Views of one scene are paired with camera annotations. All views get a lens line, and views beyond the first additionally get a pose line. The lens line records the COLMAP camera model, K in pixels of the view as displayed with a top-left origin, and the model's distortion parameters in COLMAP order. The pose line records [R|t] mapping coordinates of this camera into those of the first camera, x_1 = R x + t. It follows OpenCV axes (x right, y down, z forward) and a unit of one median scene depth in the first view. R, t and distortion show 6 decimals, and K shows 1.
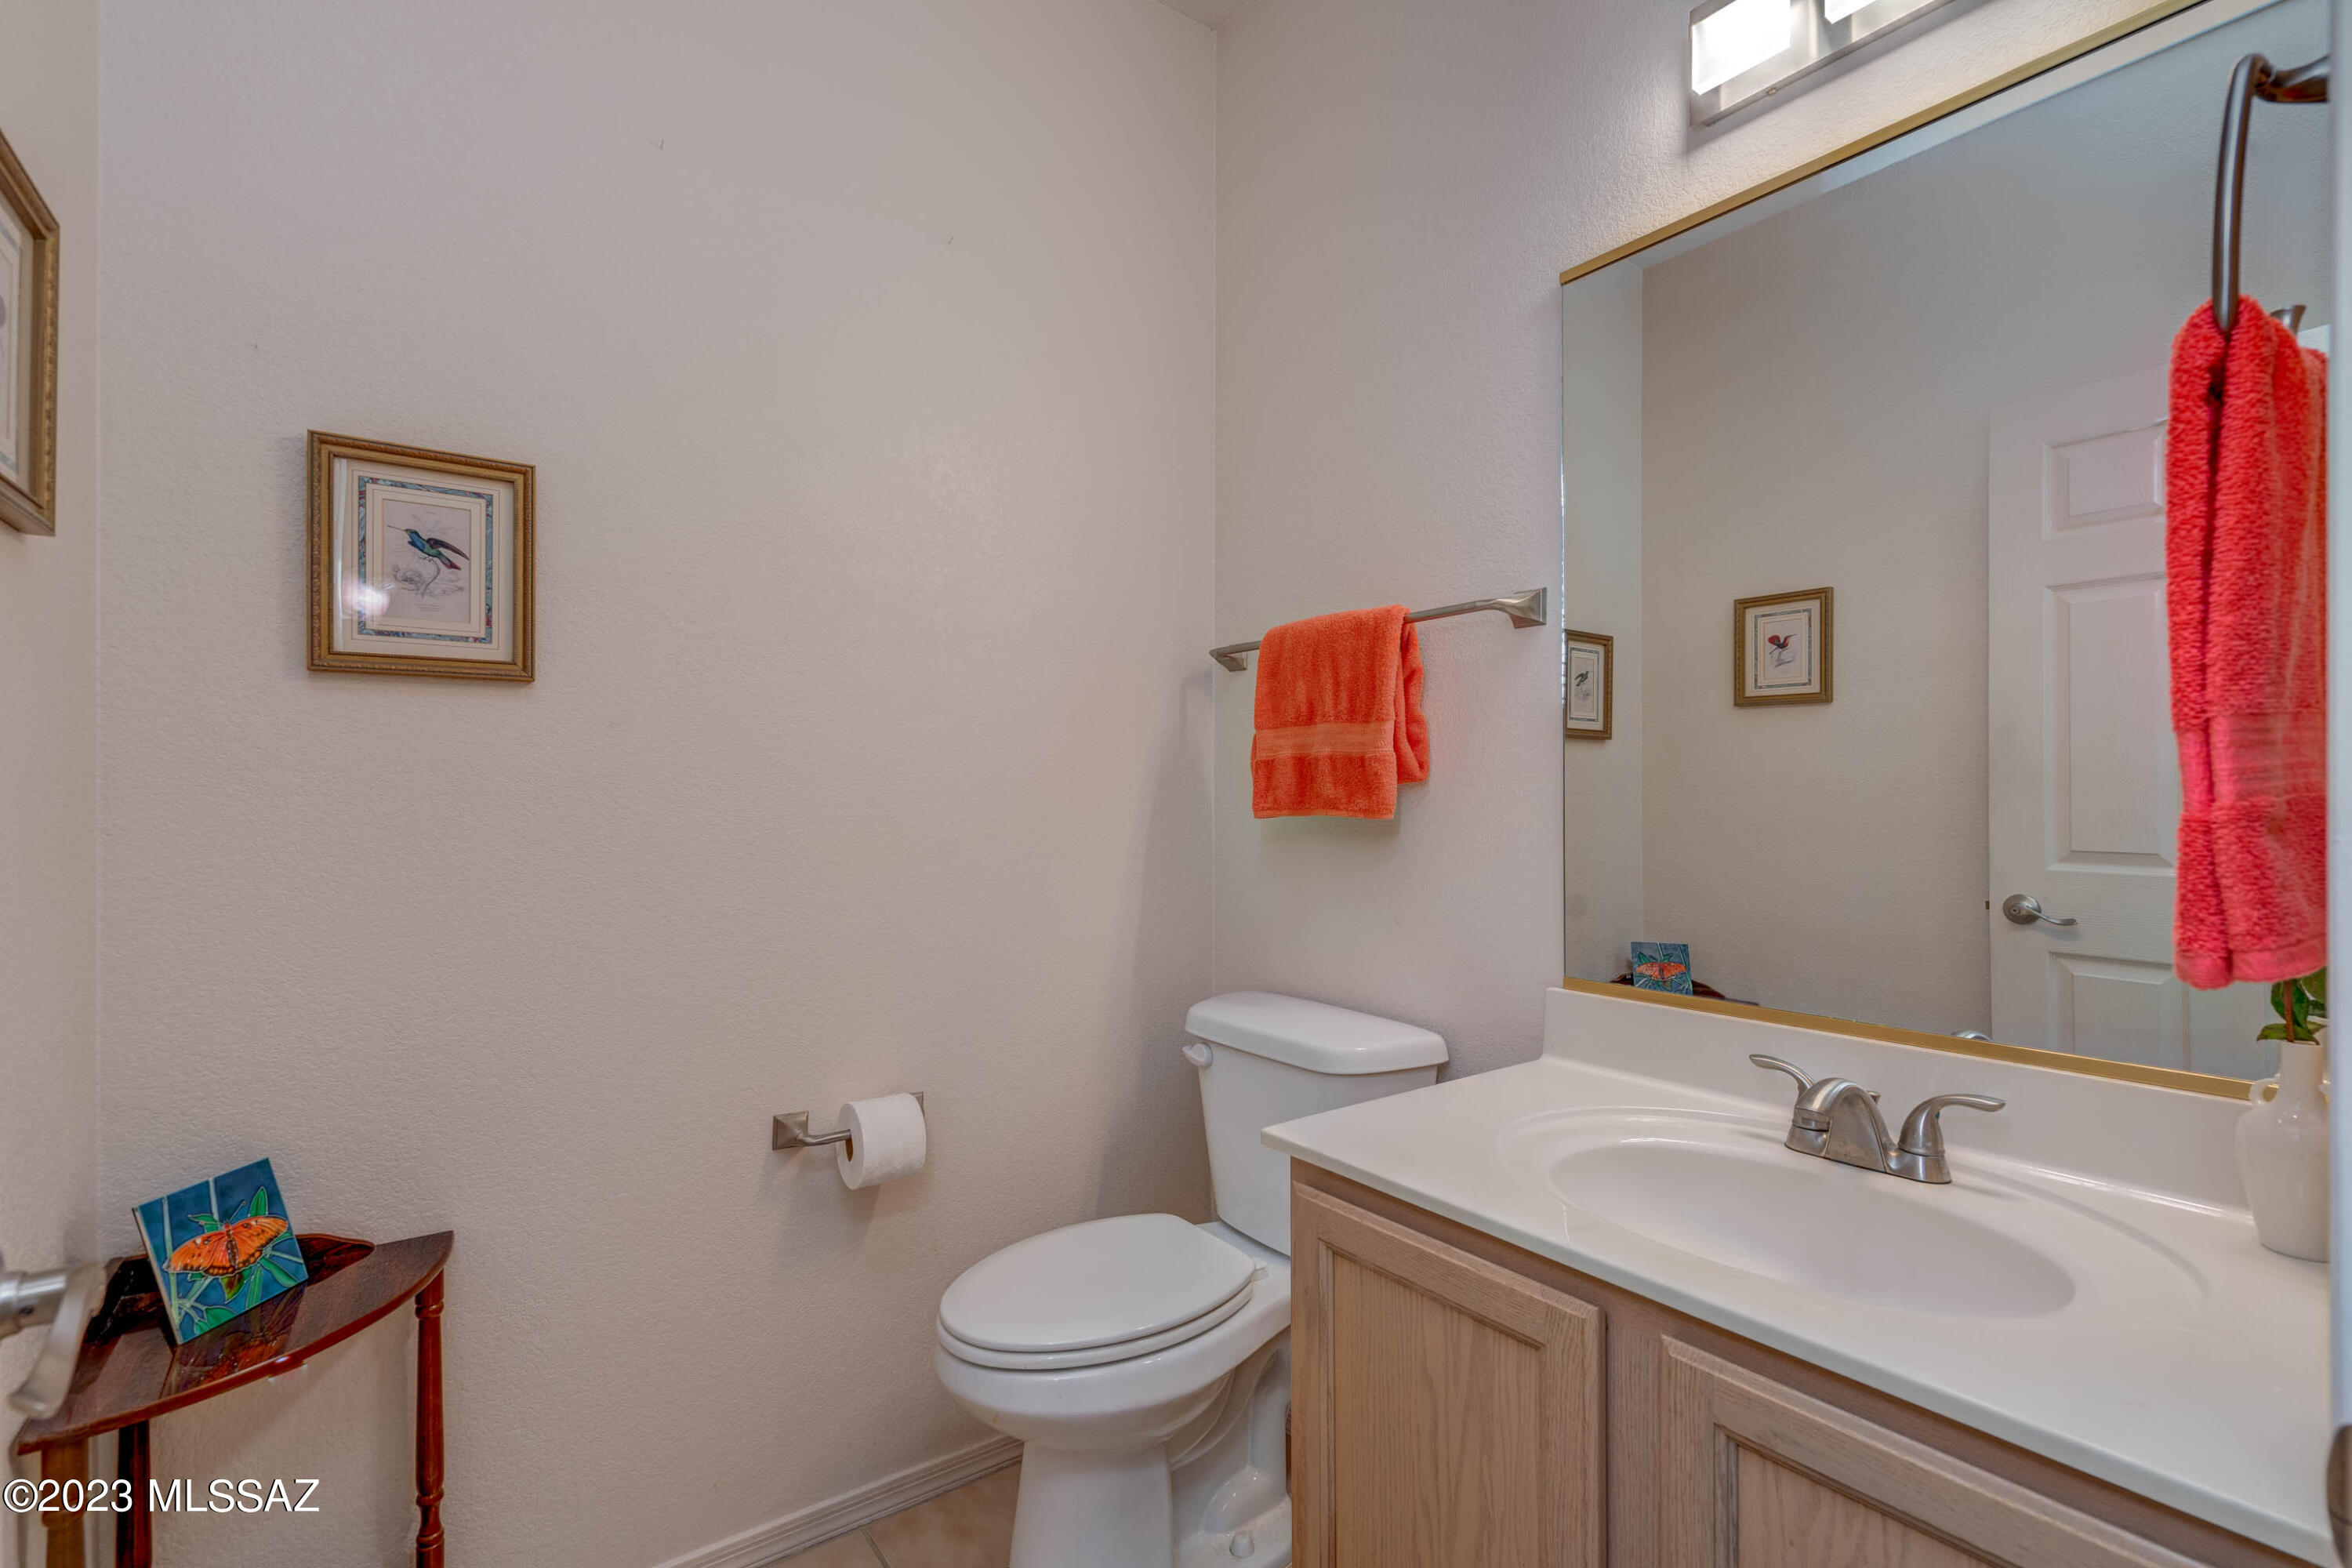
lens RADIAL K [[1057.8, 0, 1176.1], [0, 1057.8, 789.0], [0, 0, 1]] dist [-0.002616, -0.000006]
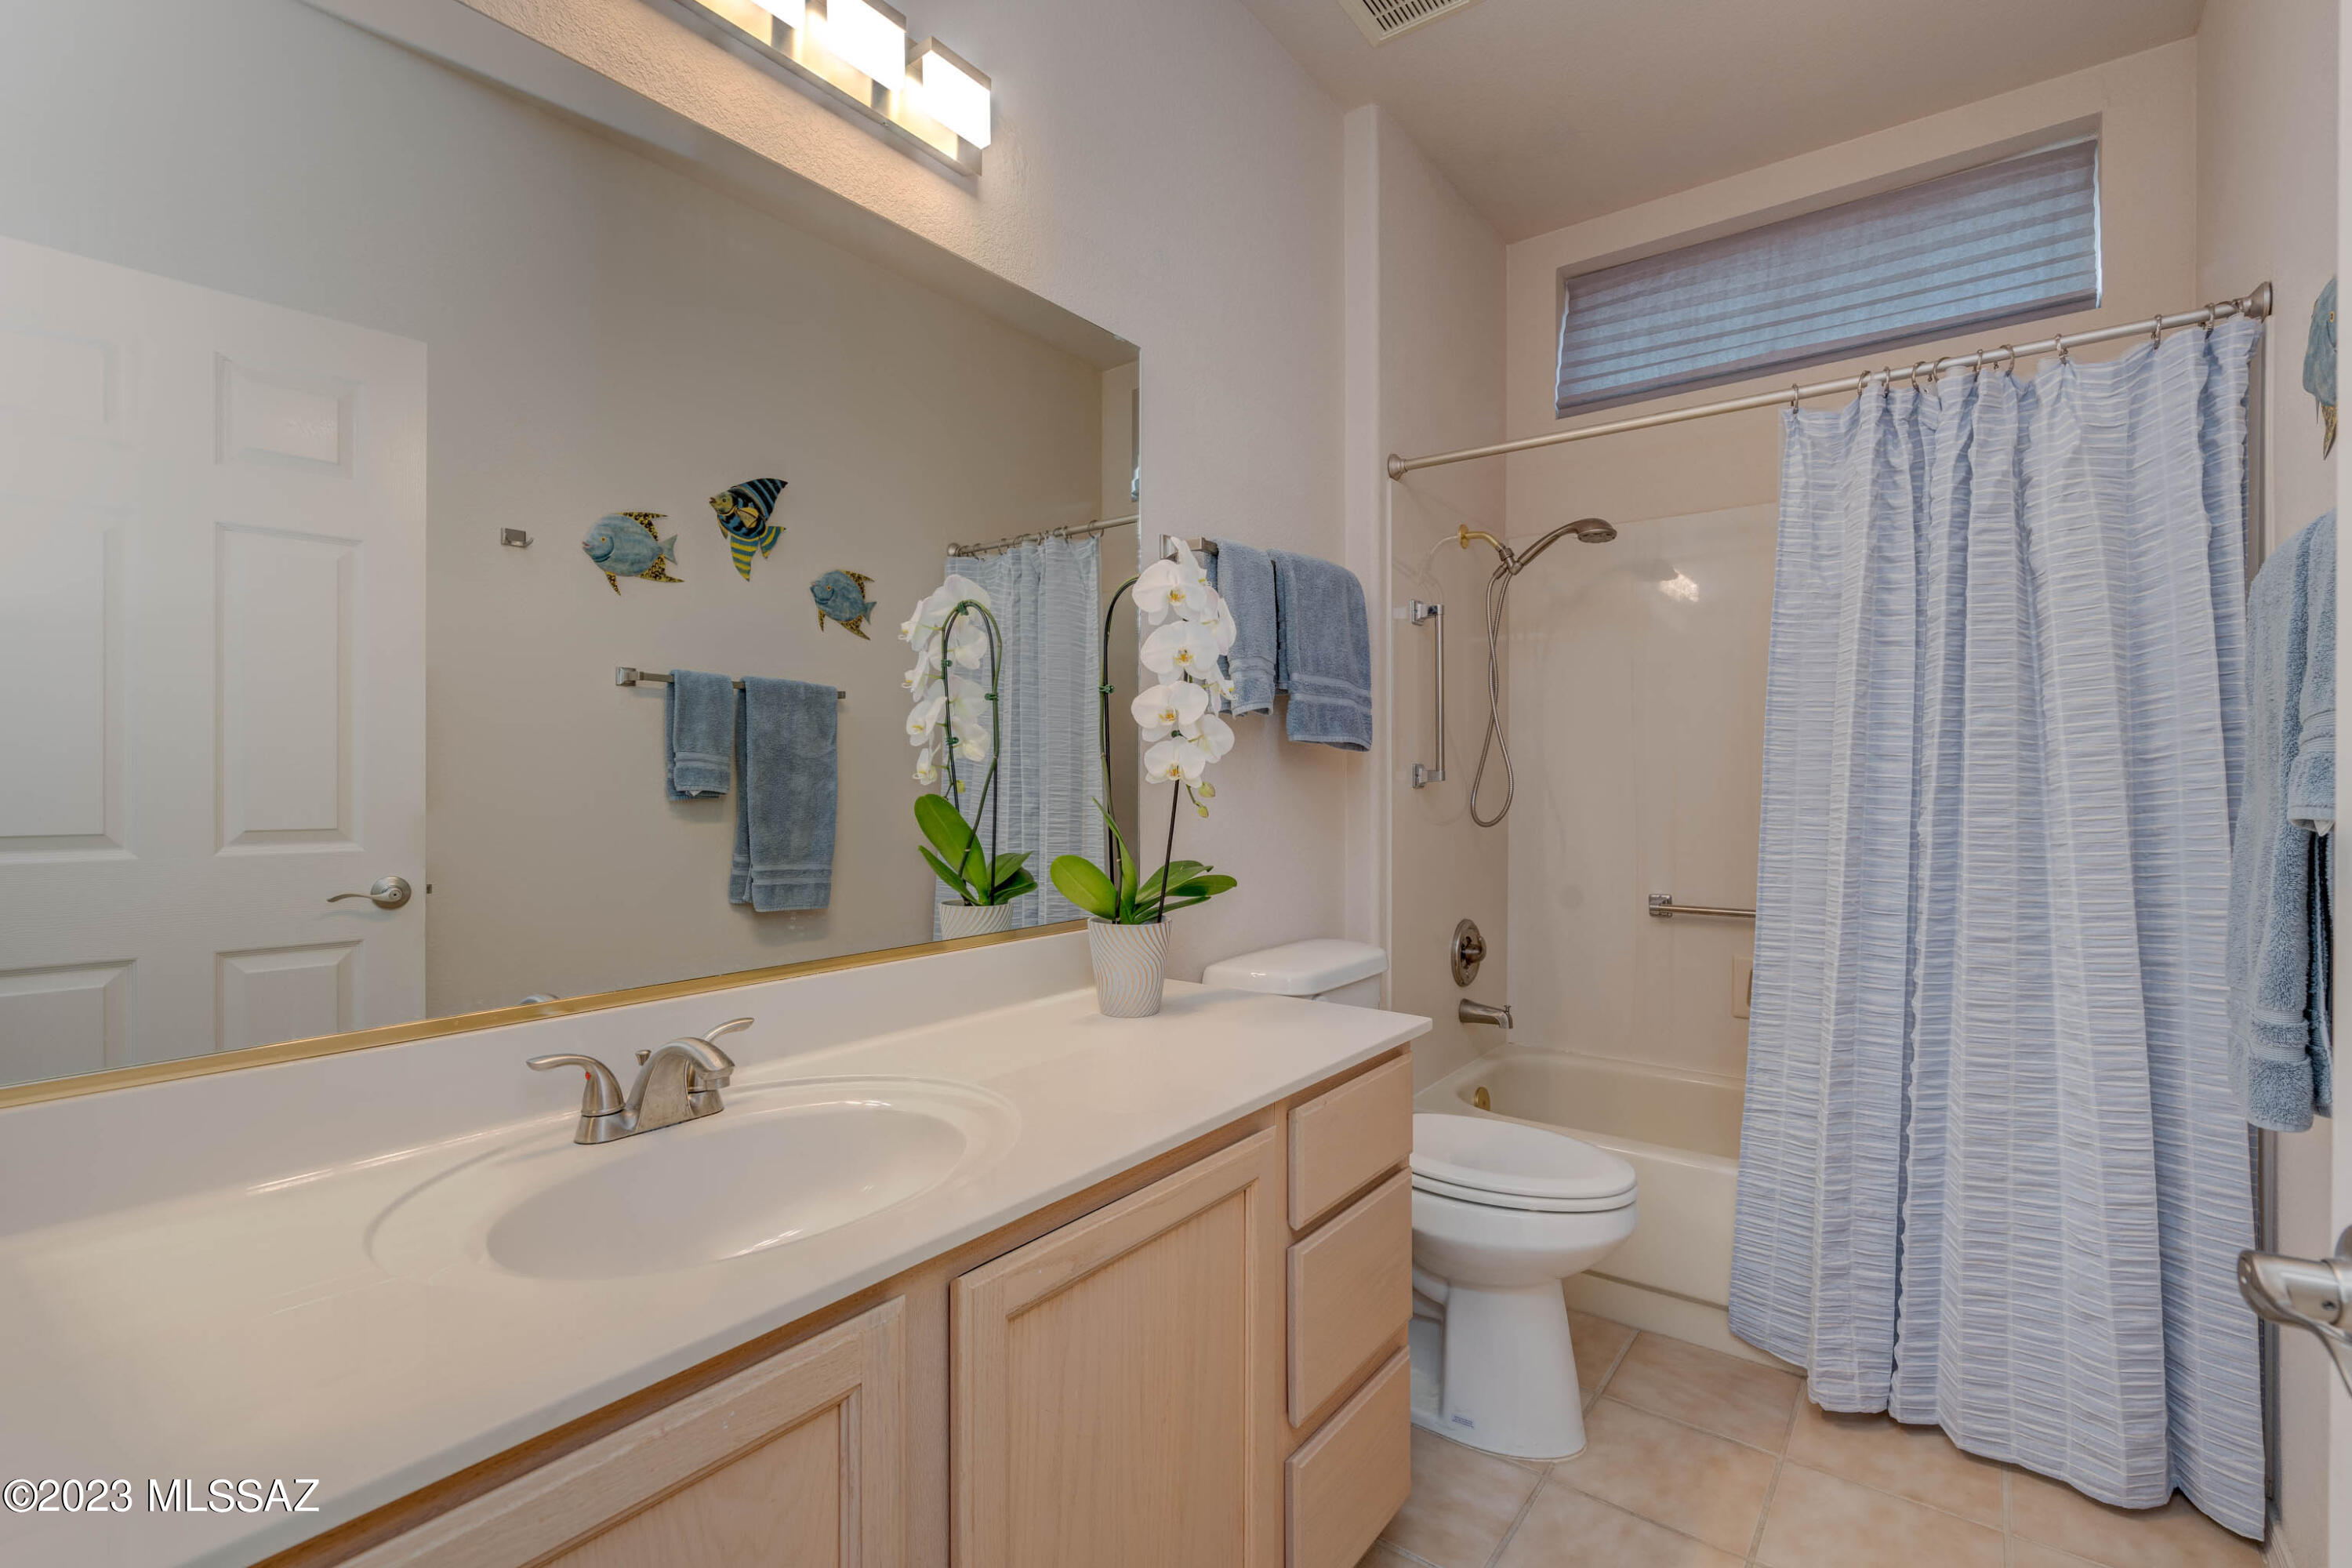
lens RADIAL K [[1057.8, 0, 1176.1], [0, 1057.8, 789.0], [0, 0, 1]] dist [-0.002616, -0.000006]
pose [[-0.228252, 0.009335, 0.973557, -0.389980], [0.001618, 0.999956, -0.009209, 0.053717], [-0.973601, -0.000527, -0.228257, 0.727704]]
